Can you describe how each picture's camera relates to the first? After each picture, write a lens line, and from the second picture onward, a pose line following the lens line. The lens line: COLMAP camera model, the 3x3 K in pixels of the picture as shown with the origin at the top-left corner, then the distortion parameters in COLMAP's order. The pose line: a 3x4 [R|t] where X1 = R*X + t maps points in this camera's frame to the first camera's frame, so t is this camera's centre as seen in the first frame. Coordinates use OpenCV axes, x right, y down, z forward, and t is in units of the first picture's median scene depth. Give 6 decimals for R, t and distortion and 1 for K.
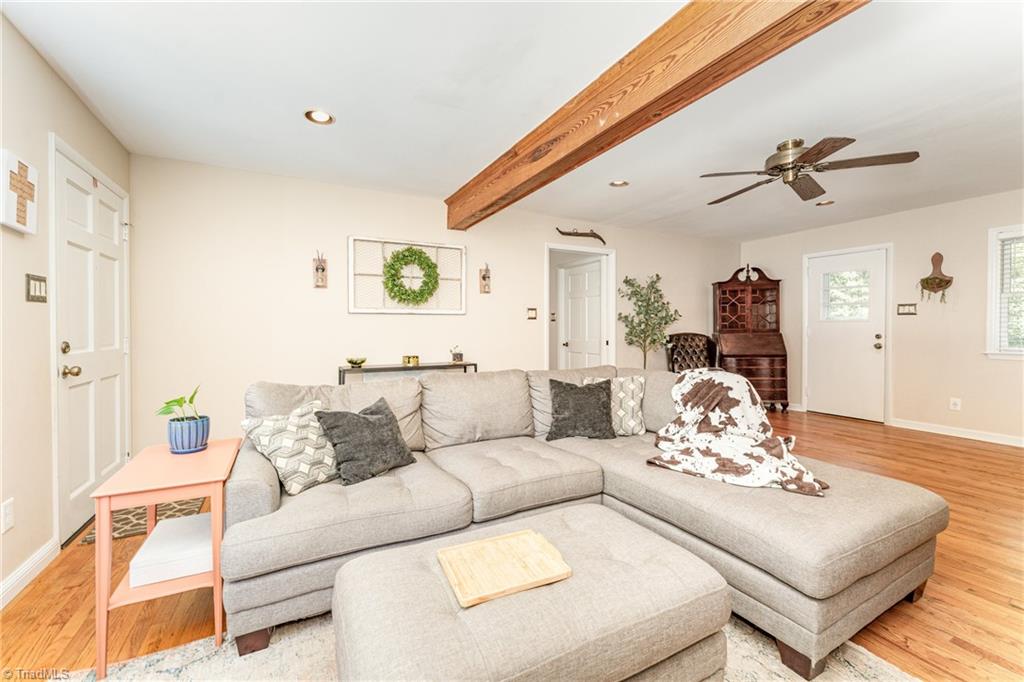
lens RADIAL K [[416.7, 0, 510.6], [0, 416.7, 332.1], [0, 0, 1]] dist [0.001812, 0.000030]
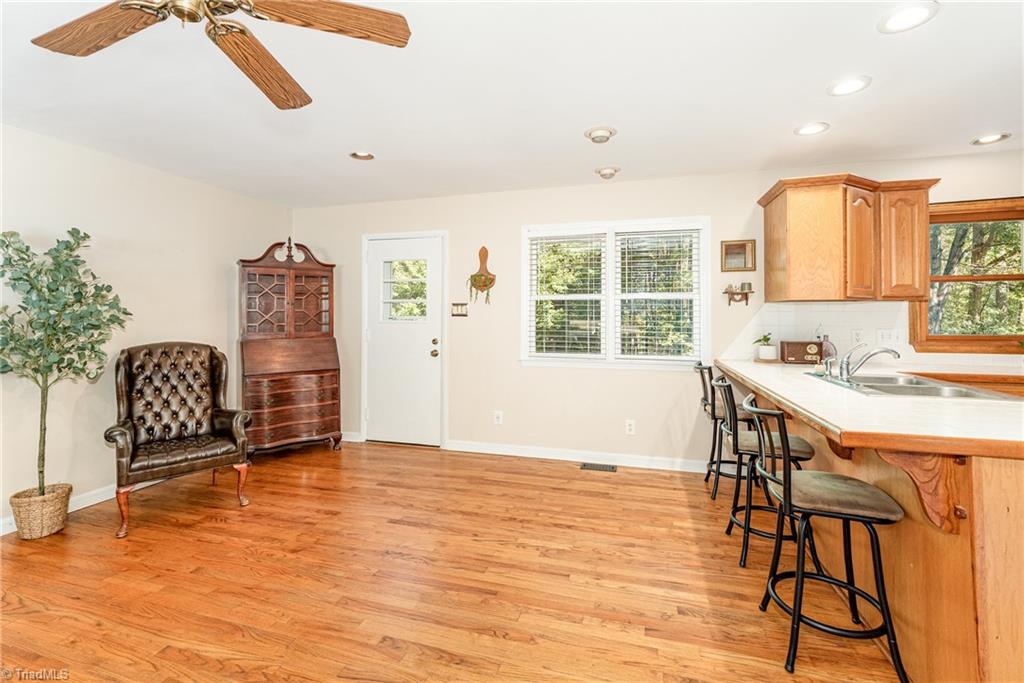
lens RADIAL K [[447.4, 0, 513.2], [0, 447.4, 310.8], [0, 0, 1]] dist [-0.003700, 0.000104]
pose [[0.694845, 0.013990, 0.719024, 0.310287], [0.004108, 0.999717, -0.023421, -0.025895], [-0.719148, 0.019228, 0.694591, 0.241499]]
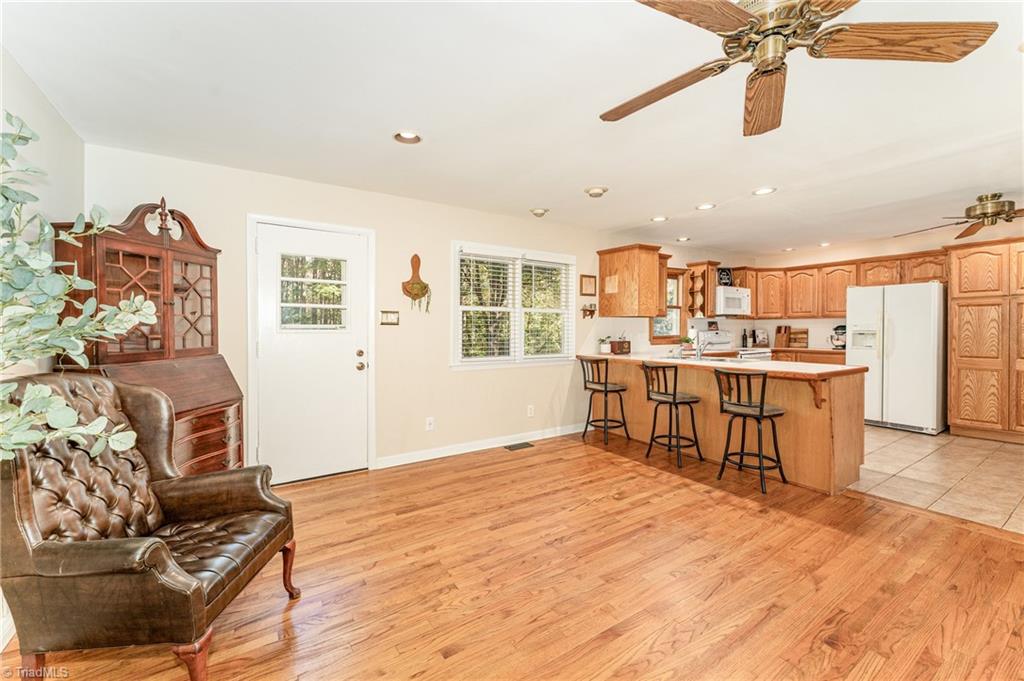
lens RADIAL K [[414.2, 0, 510.7], [0, 414.2, 330.5], [0, 0, 1]] dist [0.000477, 0.000440]
pose [[-0.091358, -0.006821, 0.995795, 0.114530], [0.007652, 0.999942, 0.007552, -0.029400], [-0.995789, 0.008310, -0.091300, 0.707040]]
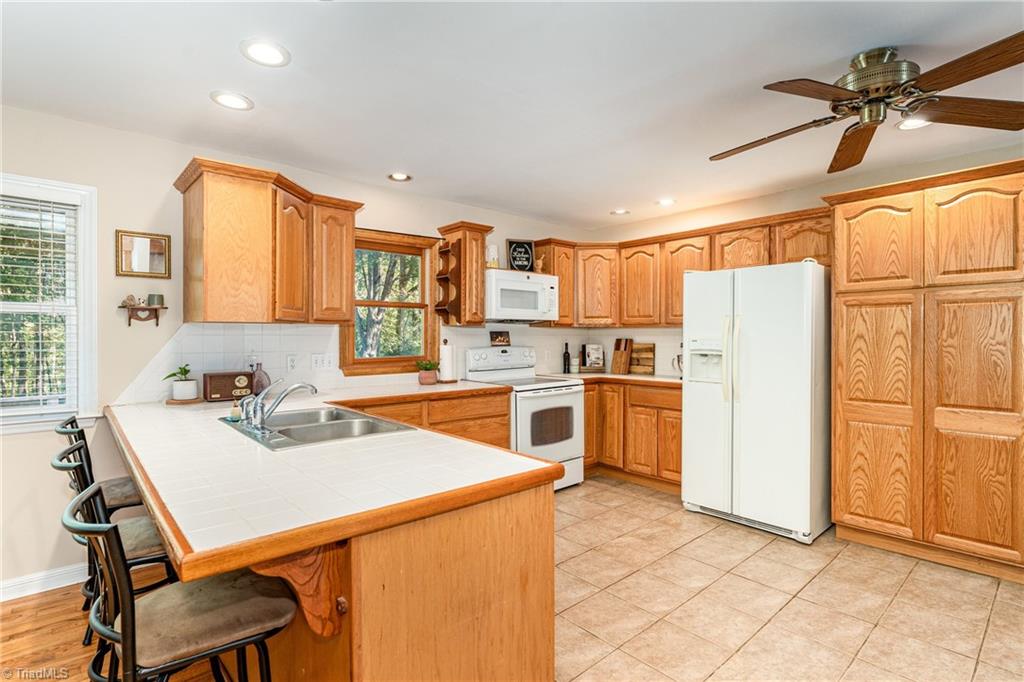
lens RADIAL K [[498.4, 0, 502.0], [0, 498.4, 336.1], [0, 0, 1]] dist [-0.003927, -0.000096]
pose [[-0.232270, -0.003184, 0.972646, 0.425623], [0.005467, 0.999975, 0.004580, -0.037413], [-0.972636, 0.006381, -0.232247, 0.219904]]
